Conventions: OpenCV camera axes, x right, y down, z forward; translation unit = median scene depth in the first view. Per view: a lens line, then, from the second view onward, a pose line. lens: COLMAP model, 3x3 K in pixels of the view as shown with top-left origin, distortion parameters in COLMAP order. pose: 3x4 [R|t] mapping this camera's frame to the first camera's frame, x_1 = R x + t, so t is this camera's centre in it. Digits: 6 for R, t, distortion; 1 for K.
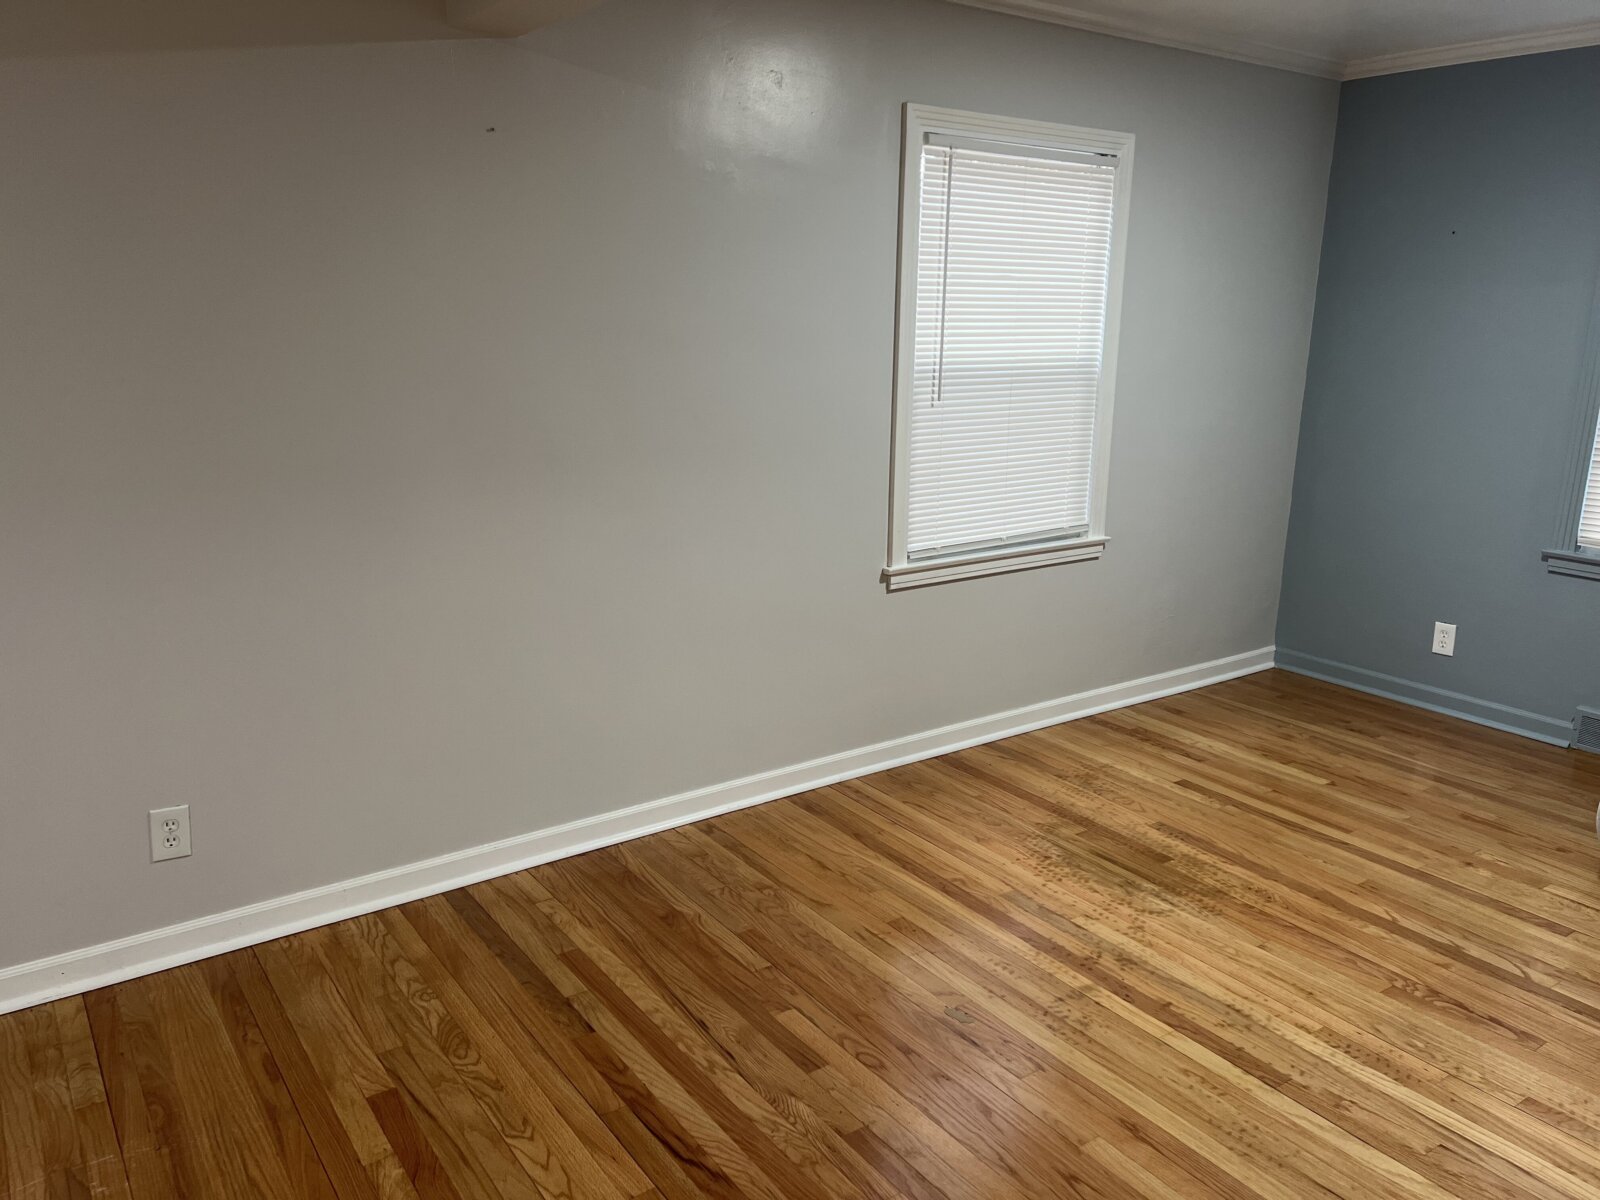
lens RADIAL K [[1201.5, 0, 796.3], [0, 1201.5, 611.3], [0, 0, 1]] dist [0.069279, -0.076506]
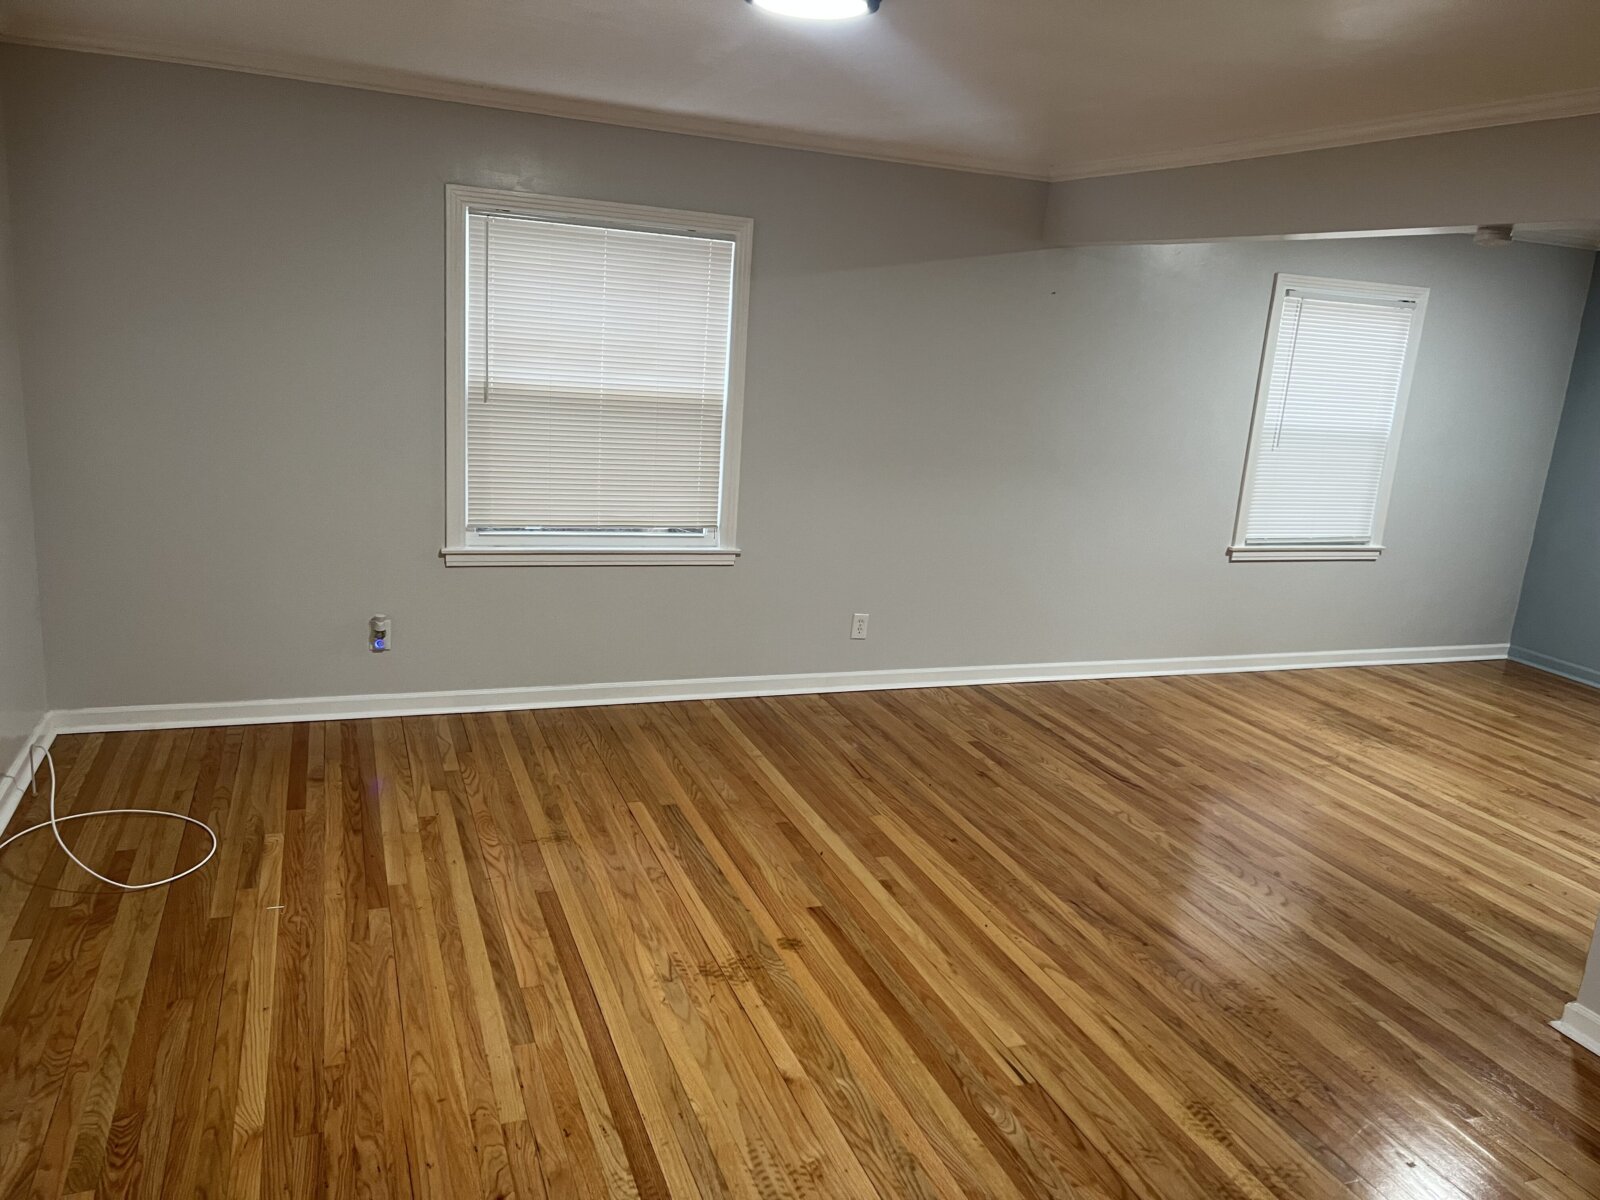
lens RADIAL K [[1192.3, 0, 809.7], [0, 1192.3, 604.7], [0, 0, 1]] dist [0.068640, -0.076716]
pose [[0.968496, 0.114465, -0.221164, -0.120549], [-0.119311, 0.992819, -0.008634, 0.138778], [0.218588, 0.034750, 0.975198, -0.794787]]
